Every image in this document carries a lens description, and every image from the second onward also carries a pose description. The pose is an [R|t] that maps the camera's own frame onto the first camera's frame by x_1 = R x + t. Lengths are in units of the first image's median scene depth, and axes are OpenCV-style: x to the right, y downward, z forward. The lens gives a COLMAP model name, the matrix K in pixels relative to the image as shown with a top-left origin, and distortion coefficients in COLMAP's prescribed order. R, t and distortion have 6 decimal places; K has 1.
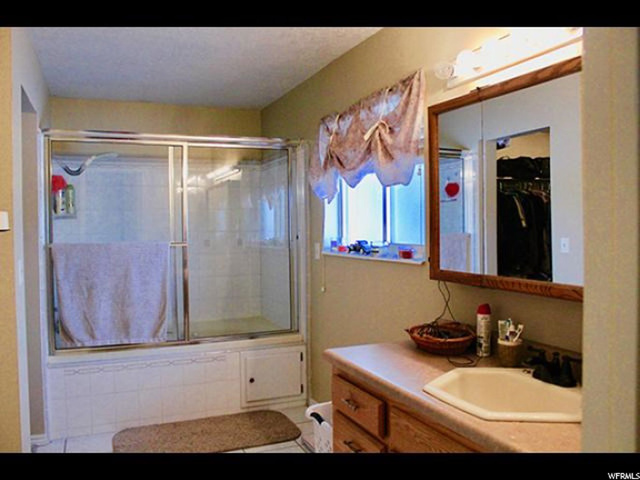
lens RADIAL K [[545.1, 0, 320.0], [0, 545.1, 240.0], [0, 0, 1]] dist [-0.154398, 0.157513]
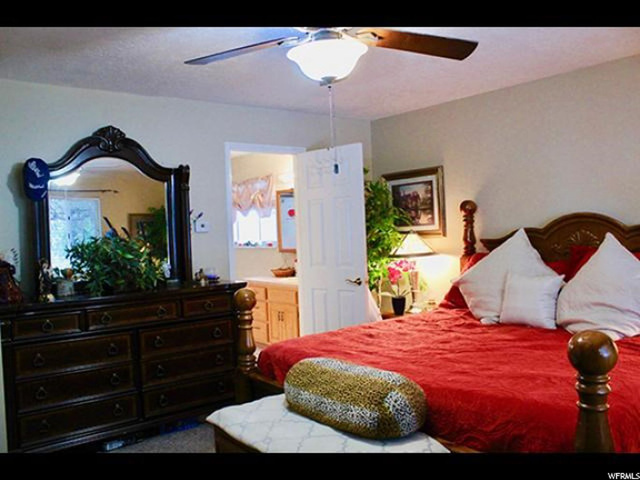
lens RADIAL K [[545.1, 0, 320.0], [0, 545.1, 240.0], [0, 0, 1]] dist [-0.154398, 0.157513]
pose [[0.967445, -0.035461, 0.250583, -0.194632], [0.037522, 0.999290, -0.003451, 0.016662], [-0.250283, 0.012742, 0.968089, -1.176899]]
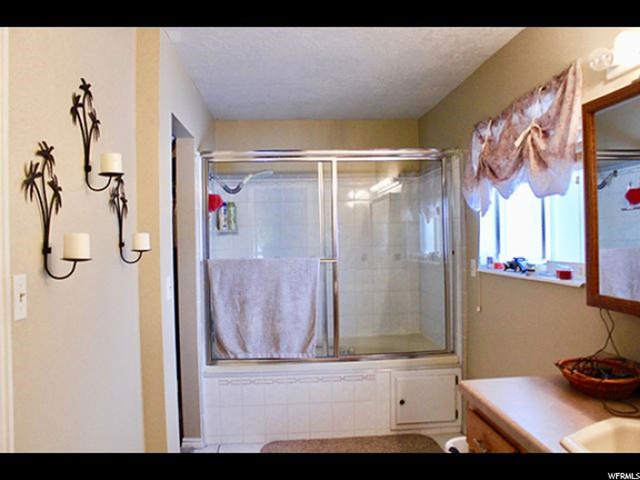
lens RADIAL K [[545.1, 0, 320.0], [0, 545.1, 240.0], [0, 0, 1]] dist [-0.154398, 0.157513]
pose [[0.945466, -0.006483, -0.325657, 0.051514], [0.000109, 0.999808, -0.019589, -0.009739], [0.325721, 0.018485, 0.945285, 0.047753]]
